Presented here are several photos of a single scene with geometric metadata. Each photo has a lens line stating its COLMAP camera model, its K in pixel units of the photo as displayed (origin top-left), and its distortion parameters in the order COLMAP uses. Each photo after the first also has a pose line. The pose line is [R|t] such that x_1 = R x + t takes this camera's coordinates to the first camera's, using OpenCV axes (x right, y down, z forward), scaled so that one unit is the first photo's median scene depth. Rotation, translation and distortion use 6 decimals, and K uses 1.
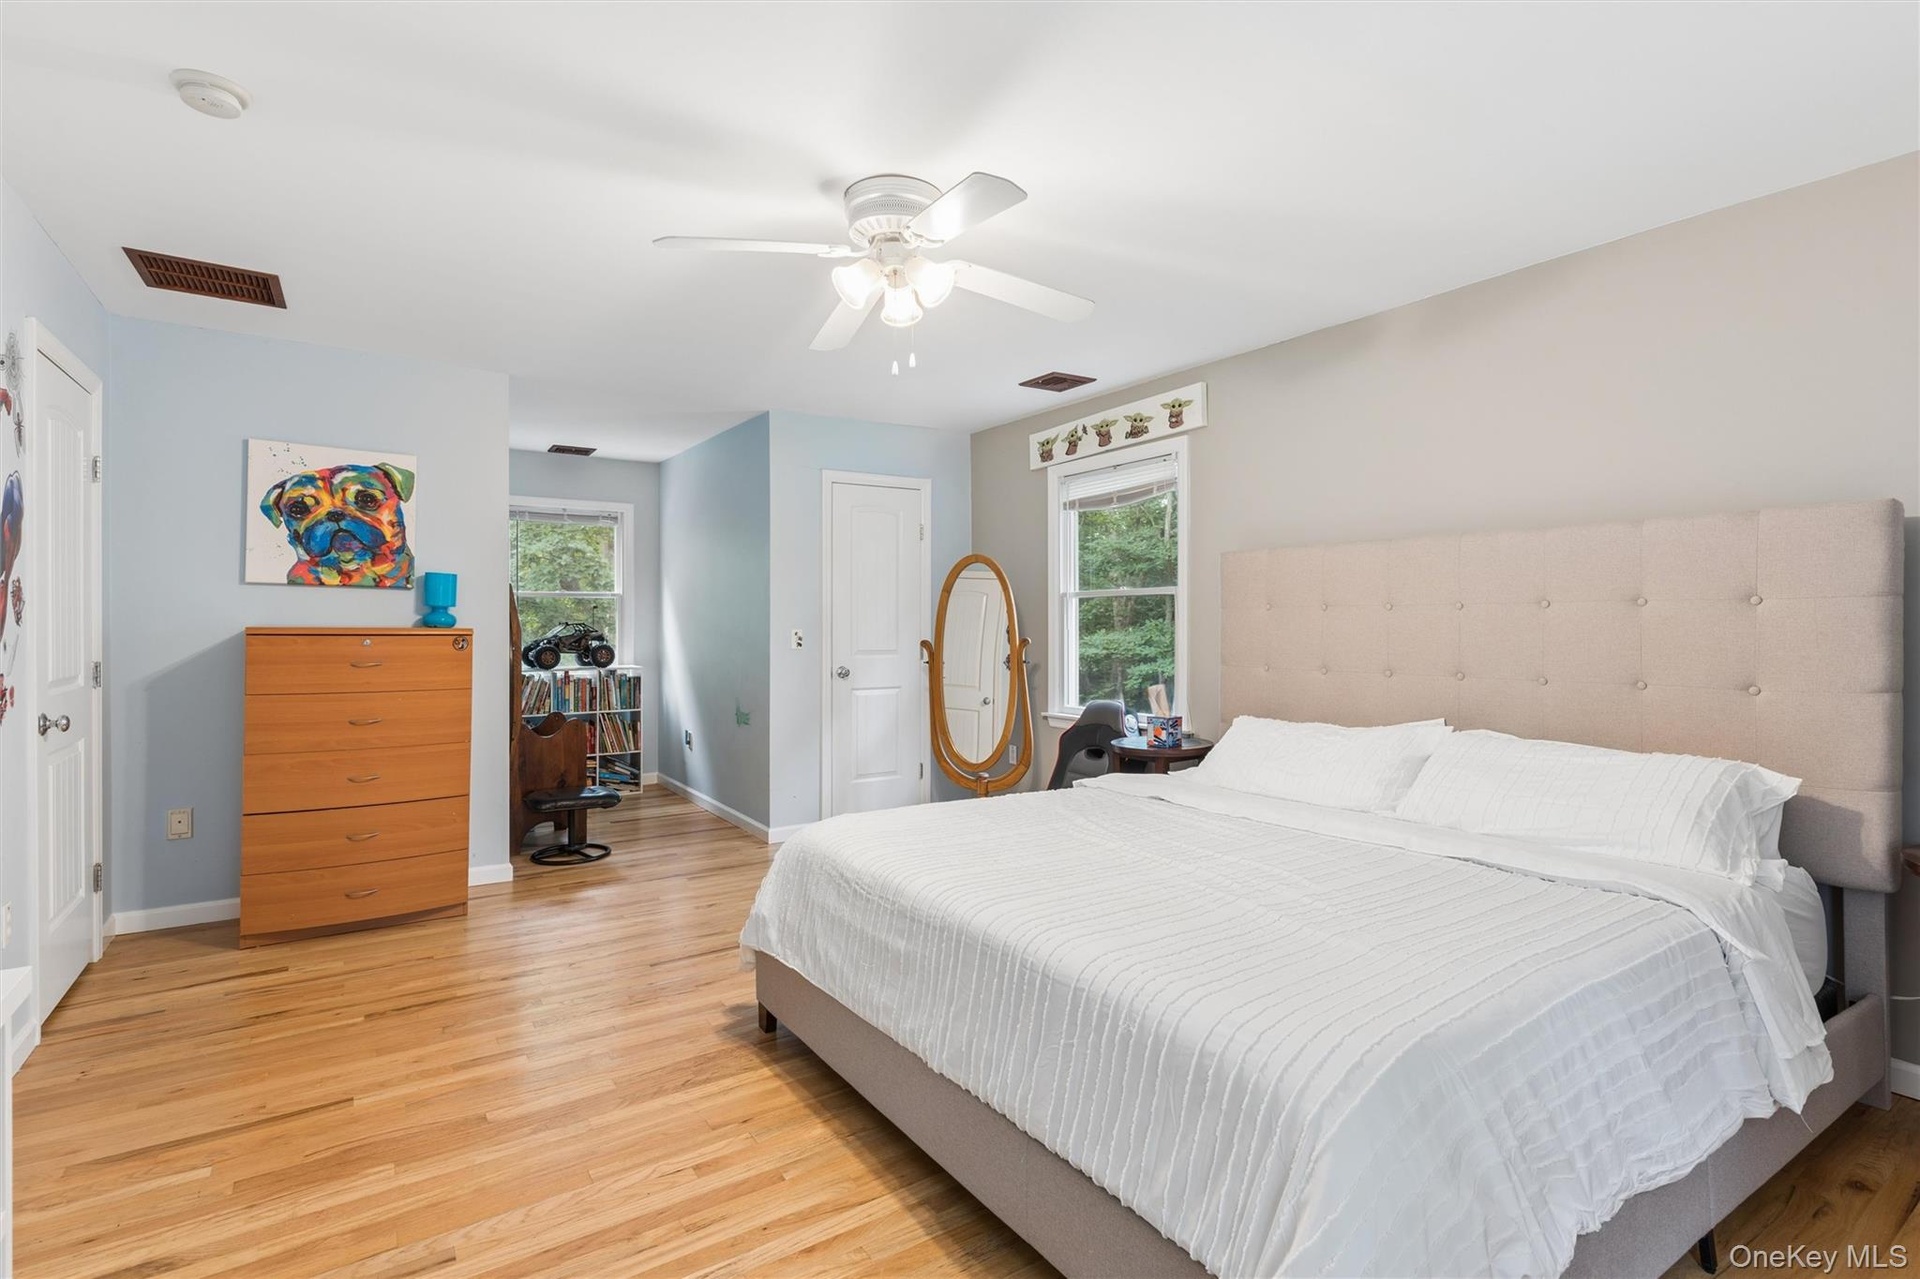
lens RADIAL K [[915.8, 0, 976.3], [0, 915.8, 640.7], [0, 0, 1]] dist [0.002006, 0.000332]
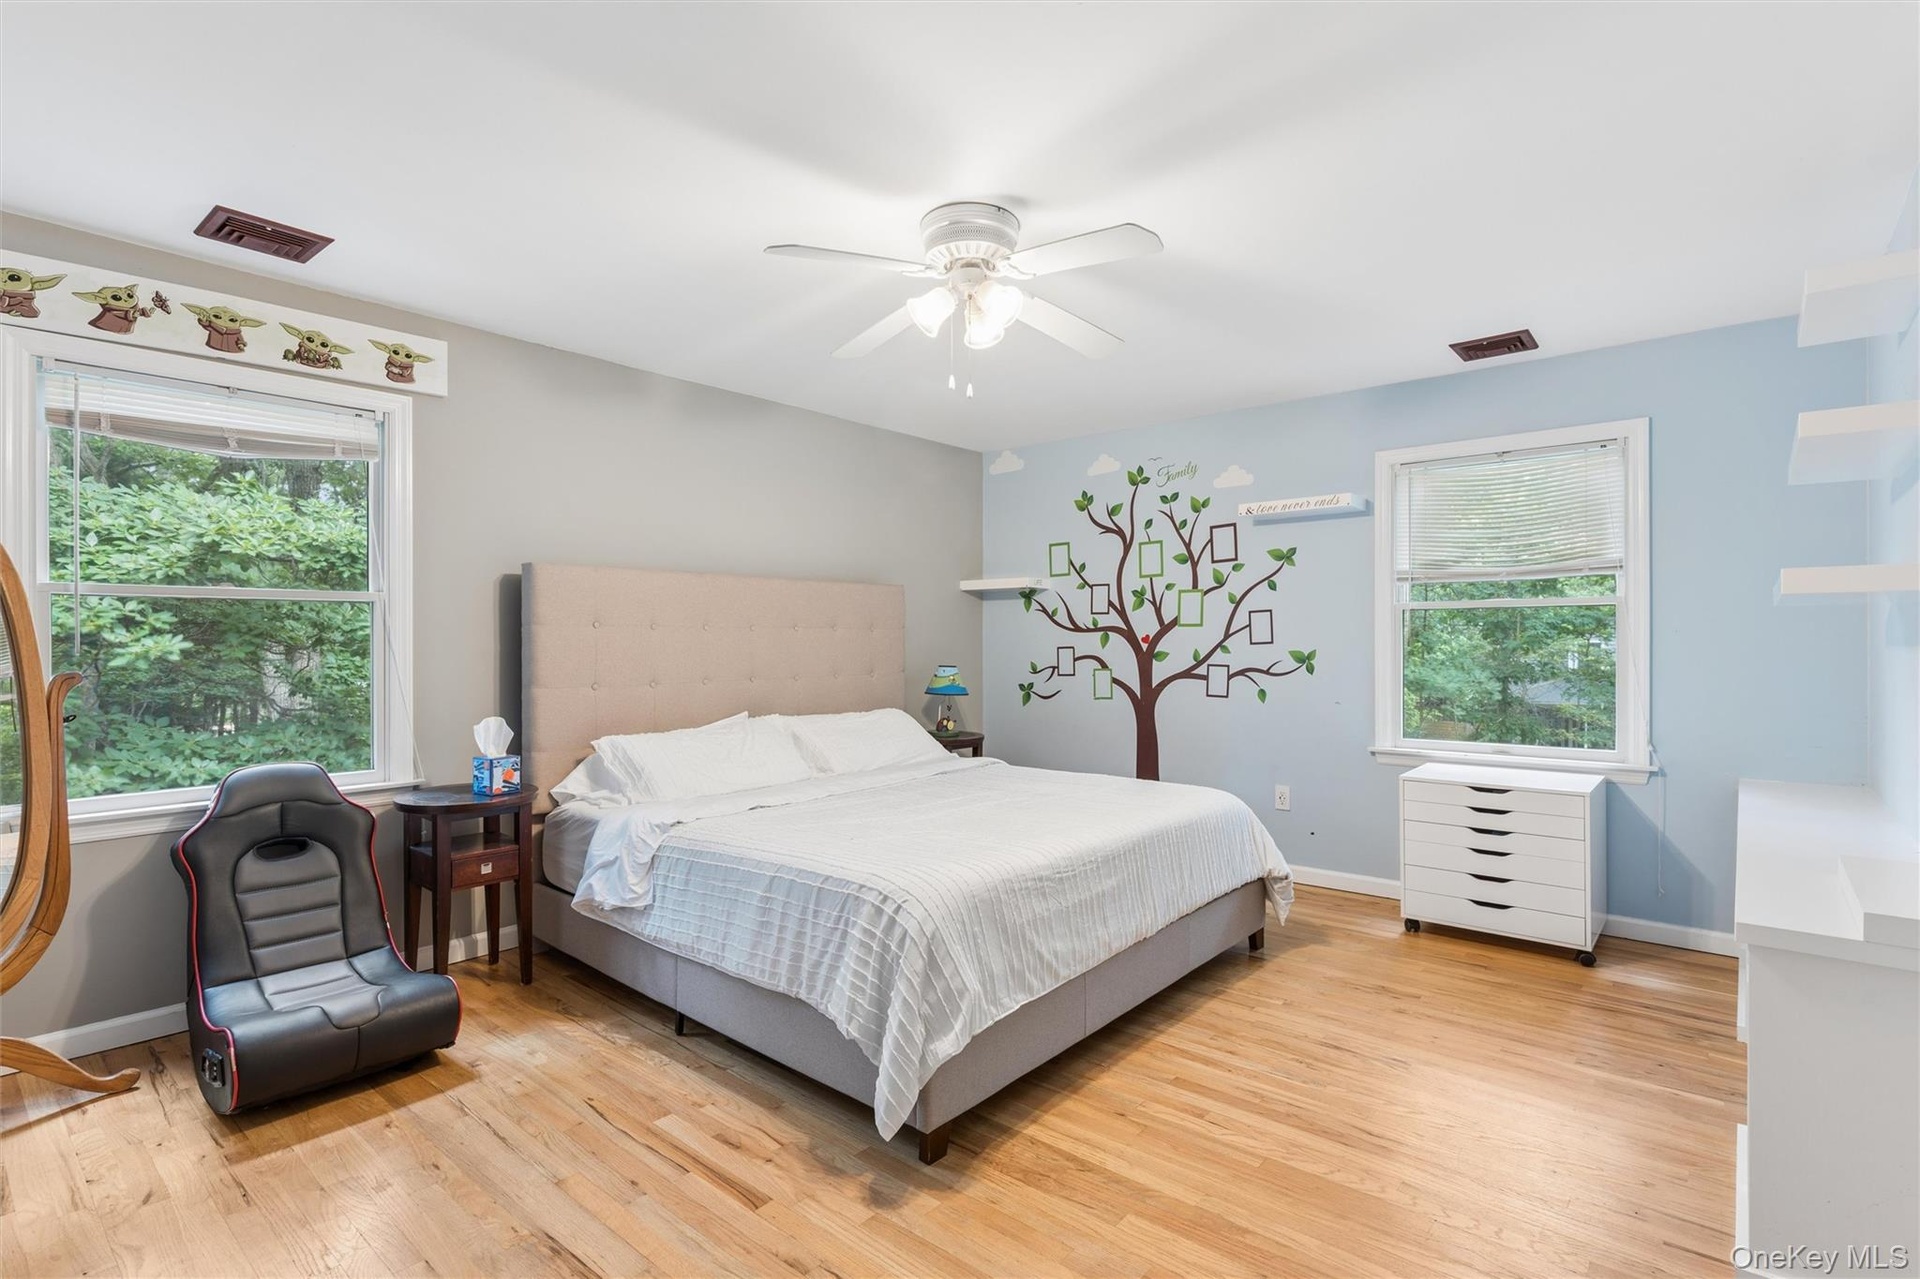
lens RADIAL K [[915.8, 0, 976.3], [0, 915.8, 640.7], [0, 0, 1]] dist [0.002006, 0.000332]
pose [[-0.269326, 0.002731, 0.963045, -0.860439], [0.023053, 0.999728, 0.003612, -0.015185], [-0.962773, 0.023174, -0.269315, 1.013802]]
